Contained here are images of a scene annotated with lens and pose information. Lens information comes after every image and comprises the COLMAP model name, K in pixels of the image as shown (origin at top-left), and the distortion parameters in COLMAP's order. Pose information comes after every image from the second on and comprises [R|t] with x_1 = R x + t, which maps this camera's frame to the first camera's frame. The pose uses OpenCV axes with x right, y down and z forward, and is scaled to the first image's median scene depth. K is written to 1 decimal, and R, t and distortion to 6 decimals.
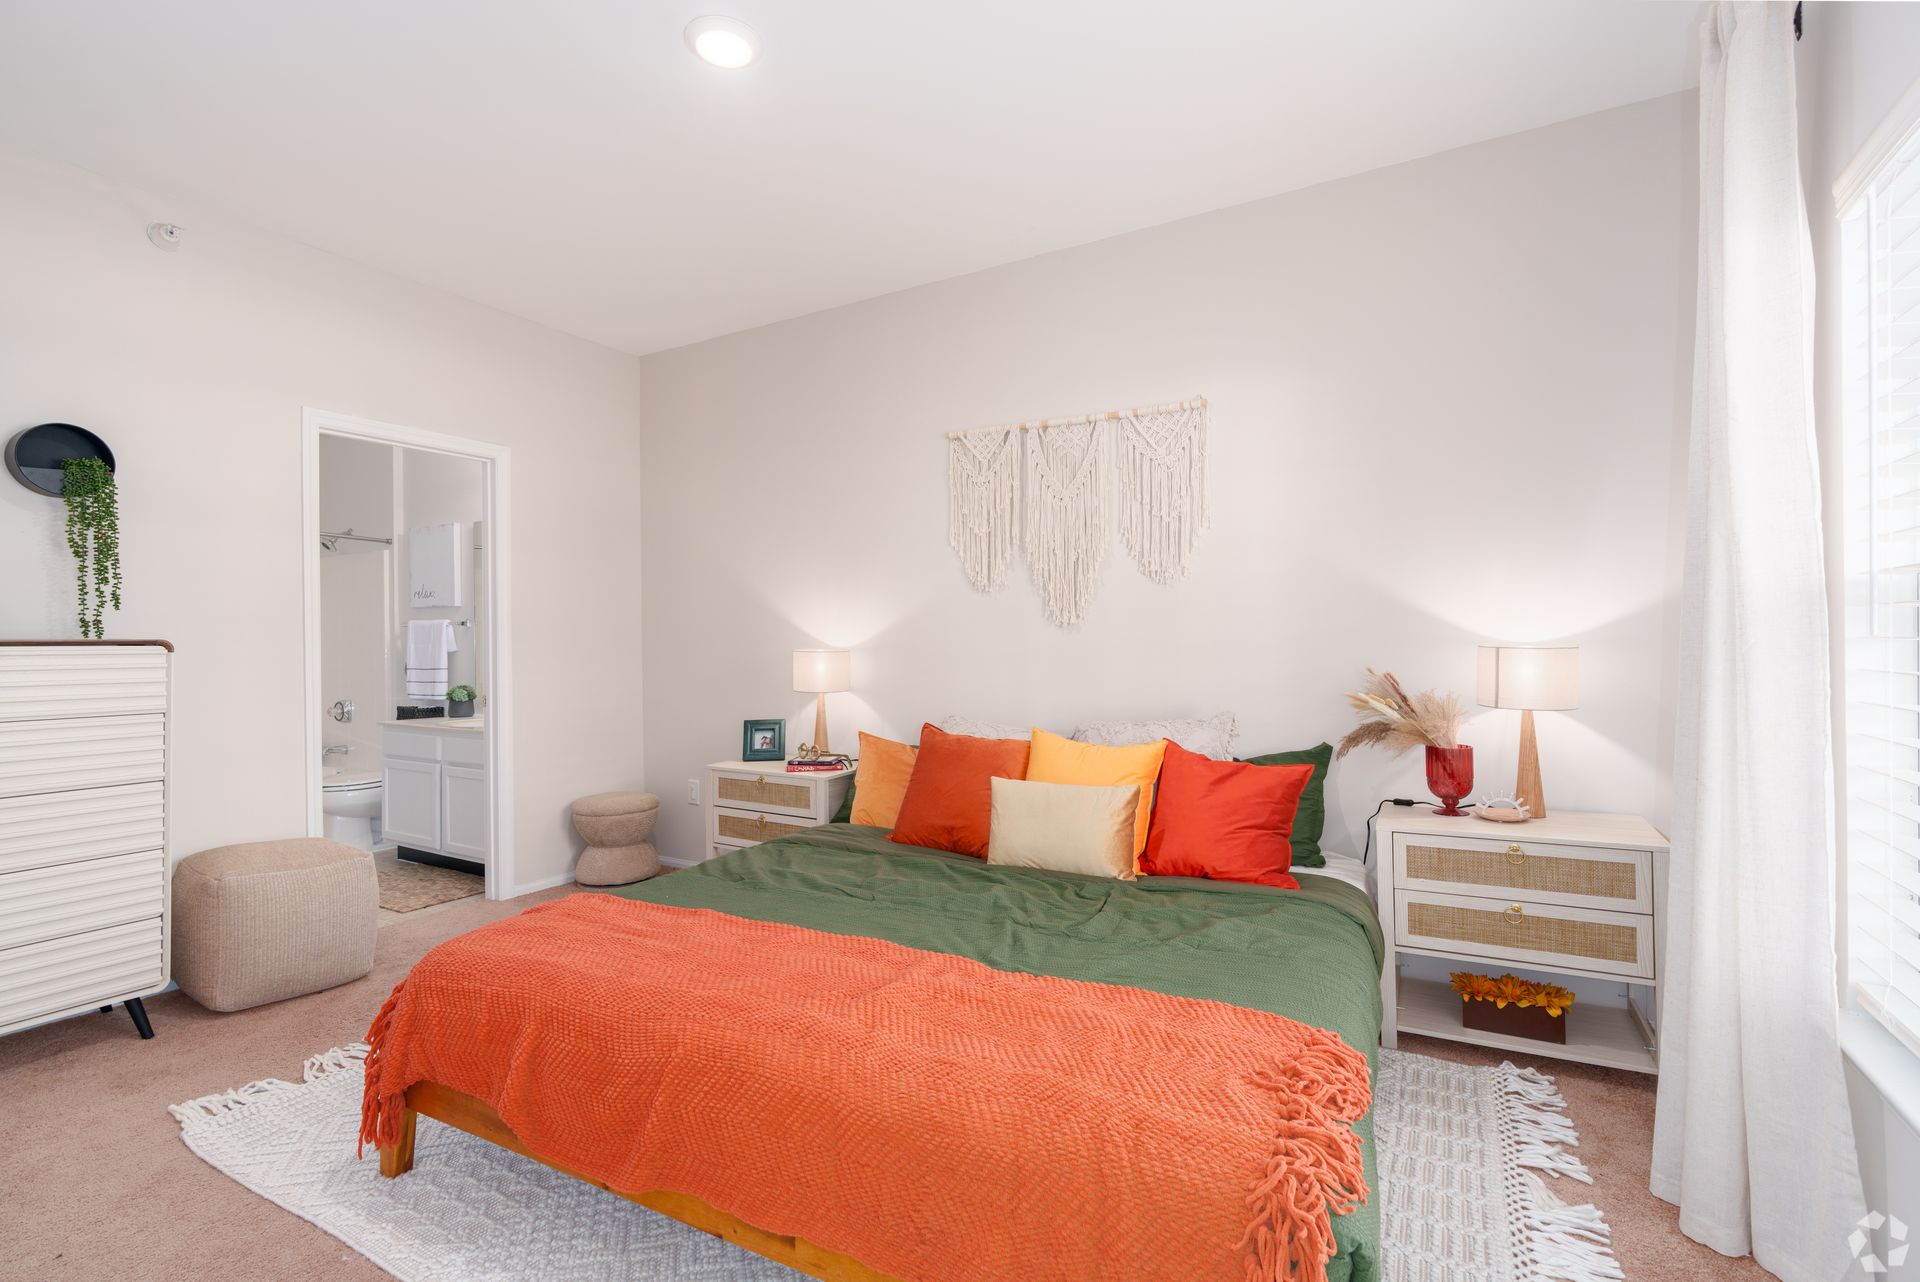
lens RADIAL K [[864.4, 0, 962.3], [0, 864.4, 643.7], [0, 0, 1]] dist [-0.003755, 0.000576]
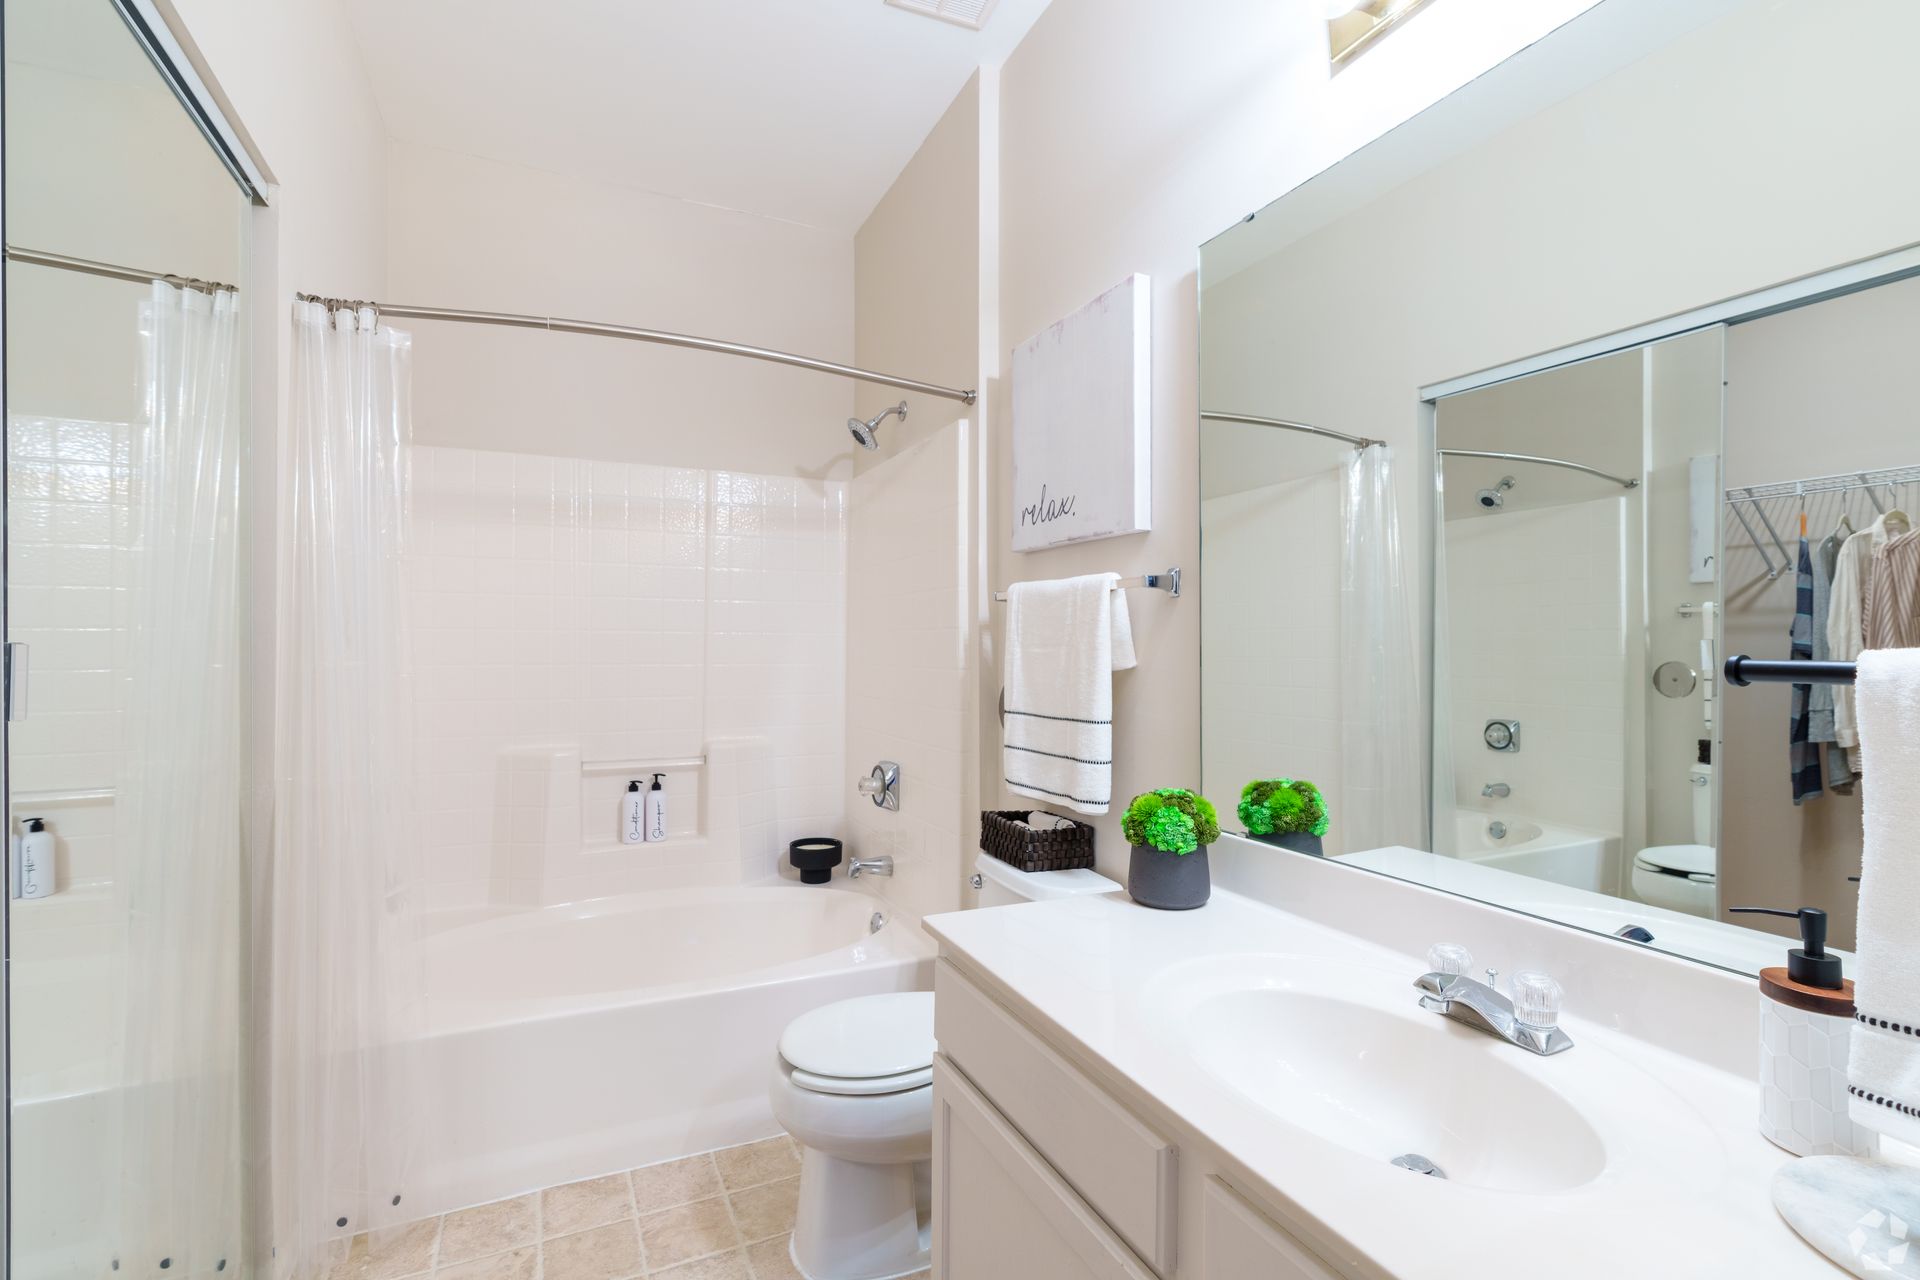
lens RADIAL K [[864.4, 0, 952.2], [0, 864.4, 639.5], [0, 0, 1]] dist [-0.003755, 0.000576]
pose [[0.818574, 0.008191, -0.574343, -0.448797], [-0.010120, 0.999949, -0.000163, -0.001735], [0.574312, 0.005946, 0.818615, 0.682213]]
